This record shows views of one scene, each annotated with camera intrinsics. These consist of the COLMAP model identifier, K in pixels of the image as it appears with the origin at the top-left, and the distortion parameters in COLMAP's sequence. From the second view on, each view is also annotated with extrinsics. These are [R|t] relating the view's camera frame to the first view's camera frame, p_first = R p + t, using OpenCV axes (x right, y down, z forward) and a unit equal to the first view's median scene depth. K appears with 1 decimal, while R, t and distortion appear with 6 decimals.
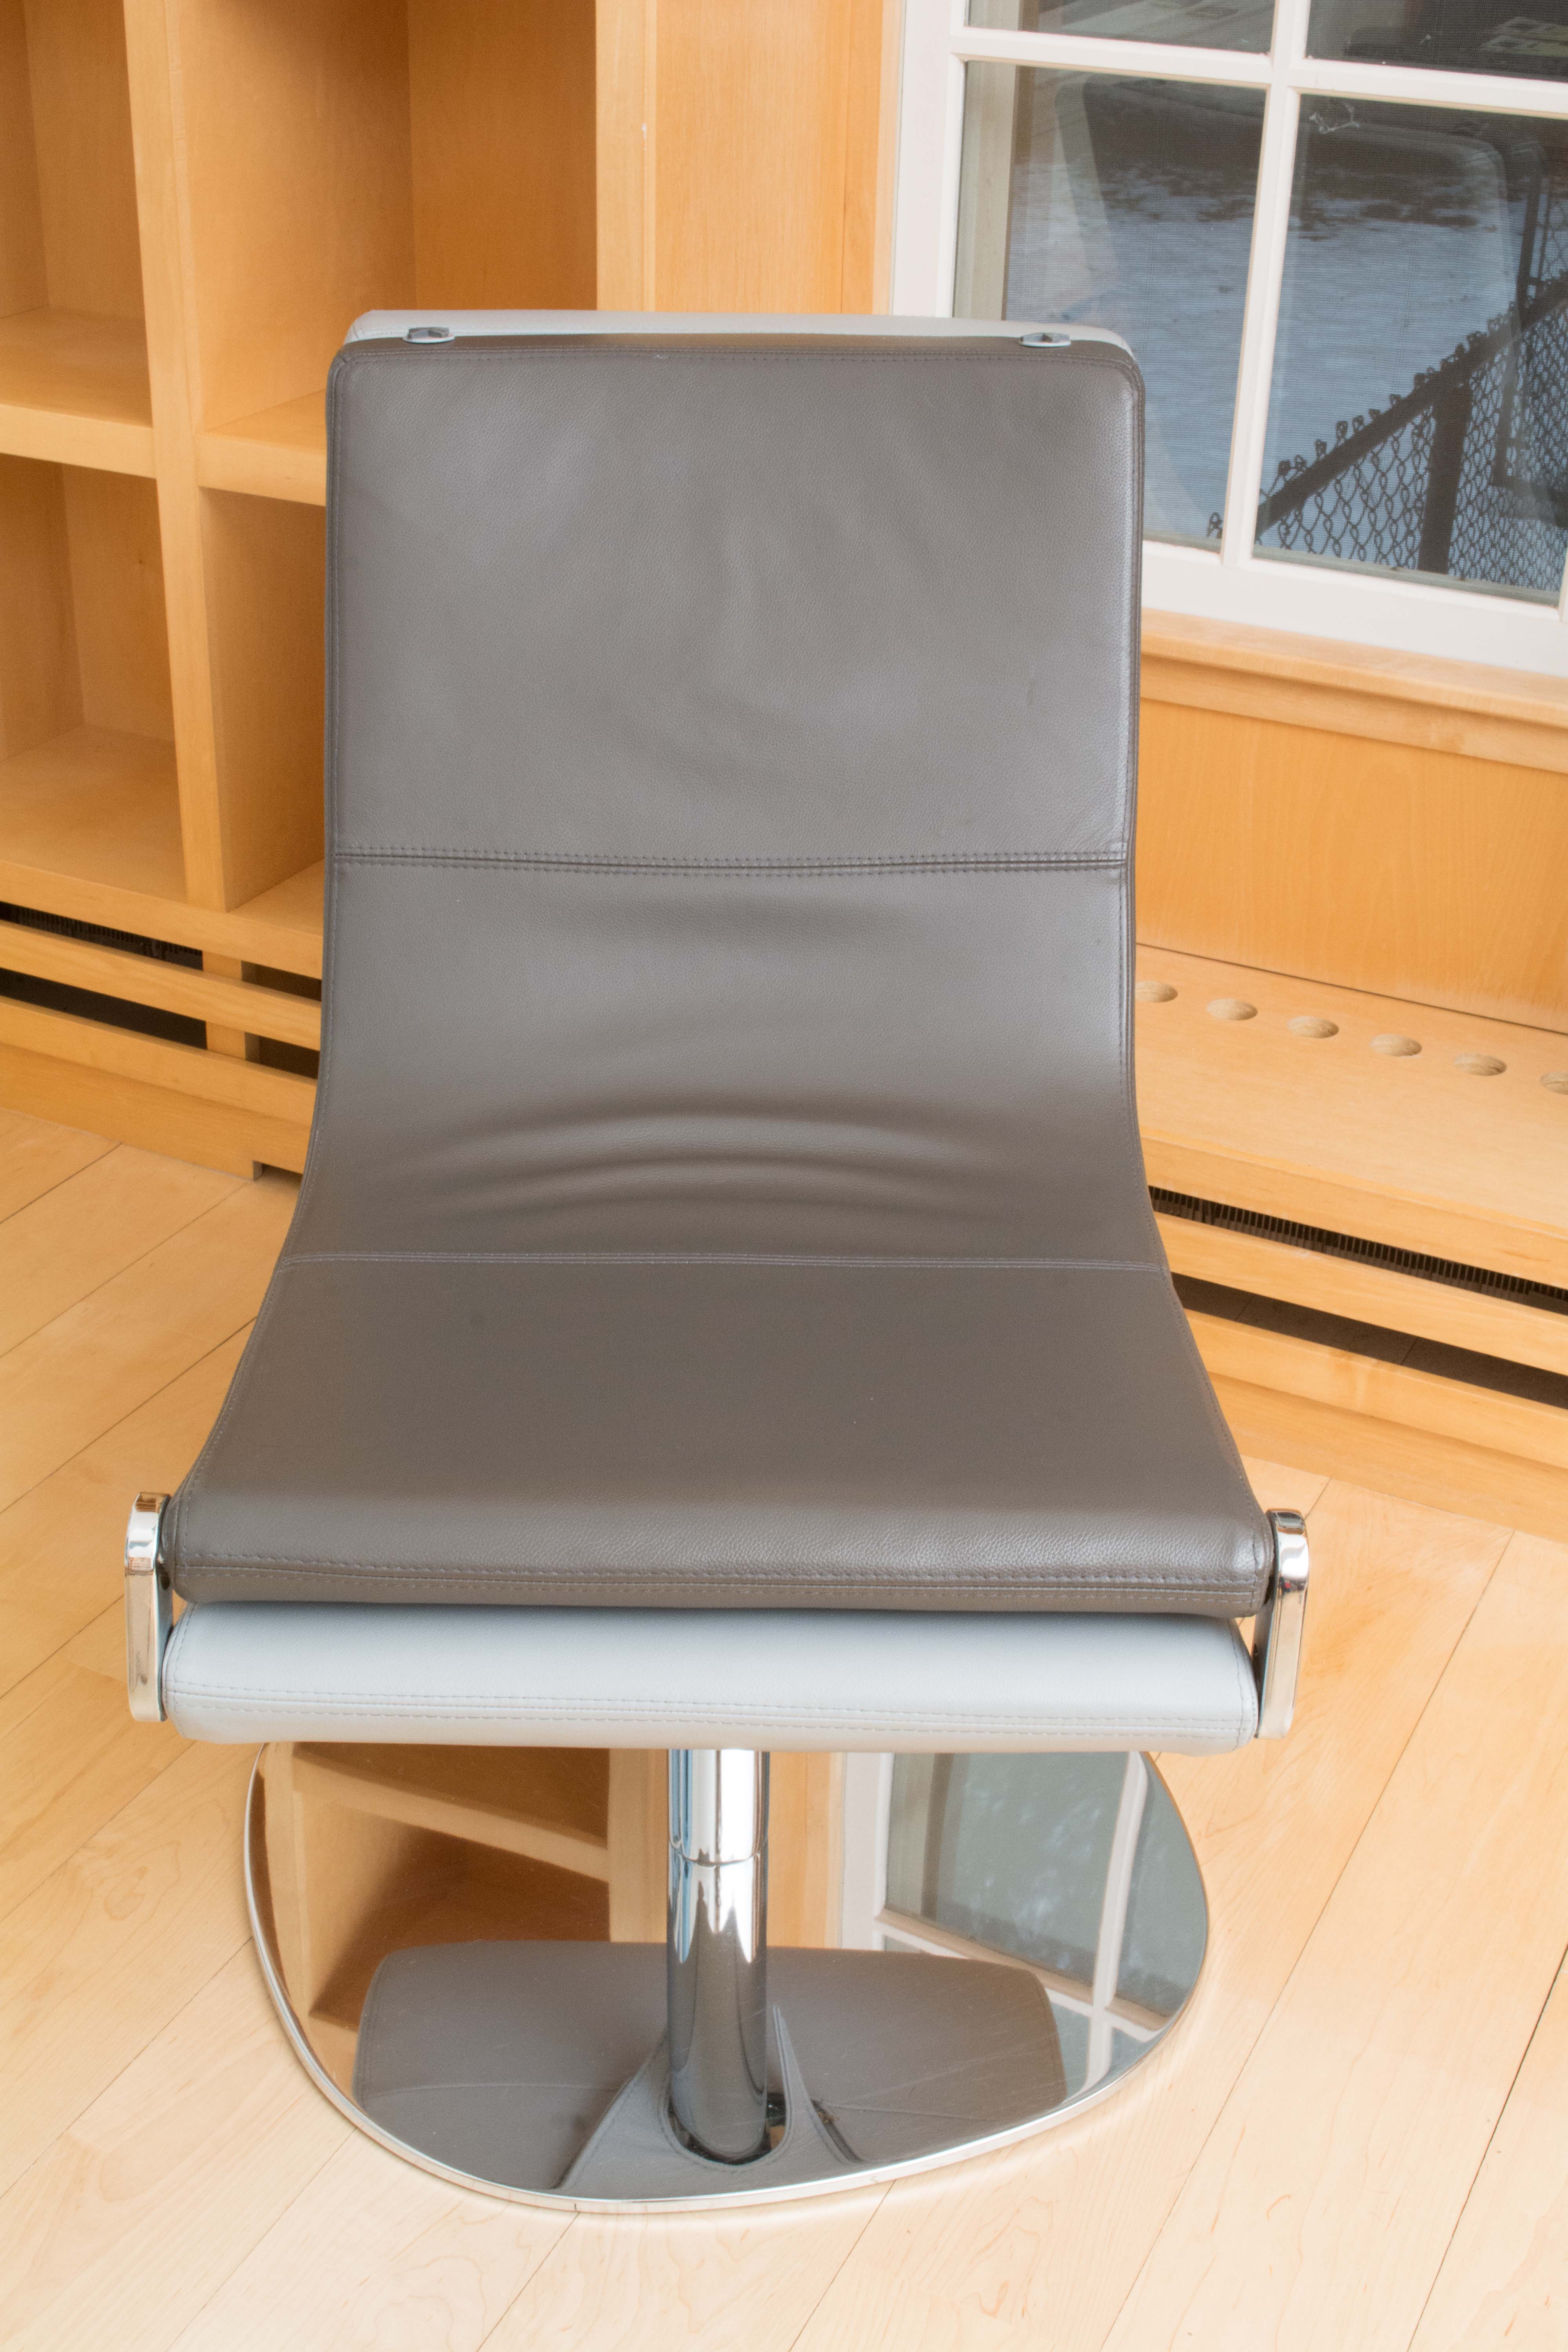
lens RADIAL K [[2976.5, 0, 762.4], [0, 2976.5, 1190.3], [0, 0, 1]] dist [-0.035317, 0.000000]
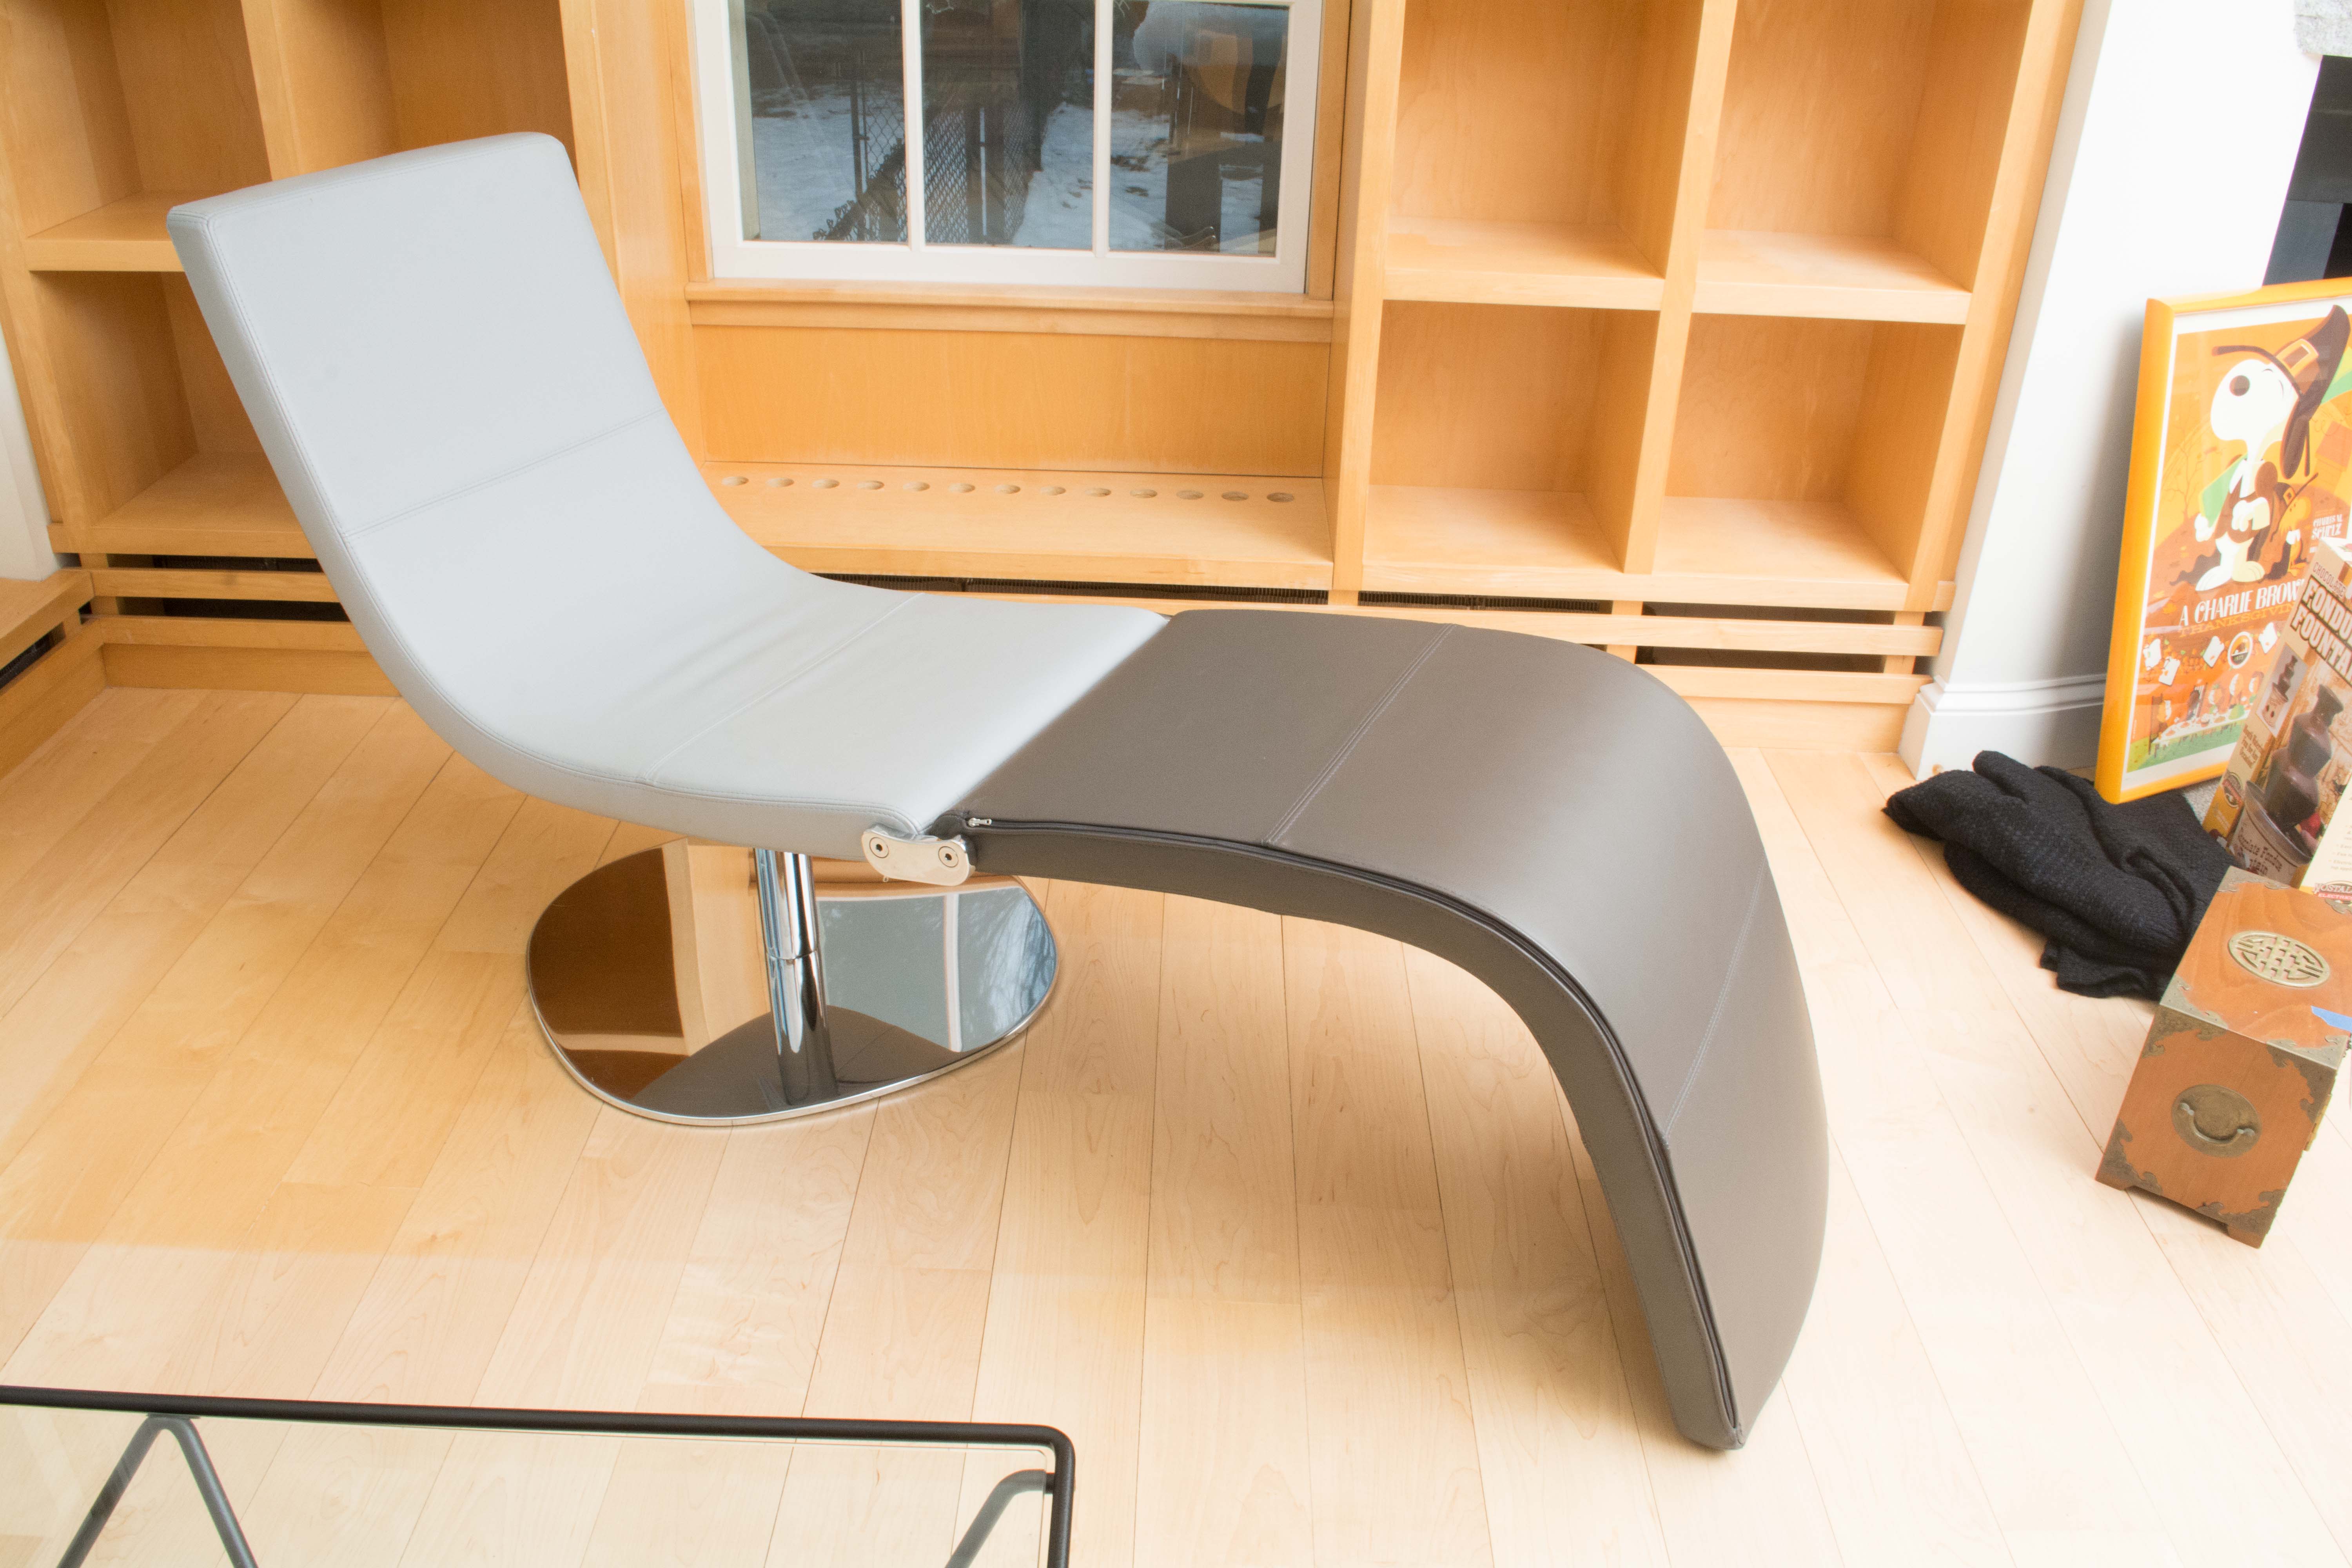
lens RADIAL K [[1848.7, 0, 1174.6], [0, 1848.7, 763.9], [0, 0, 1]] dist [-0.082381, 0.007402]
pose [[0.900357, -0.208068, 0.382185, -0.205345], [0.200522, 0.977852, 0.059966, 0.067625], [-0.386197, 0.022646, 0.922138, -0.110836]]
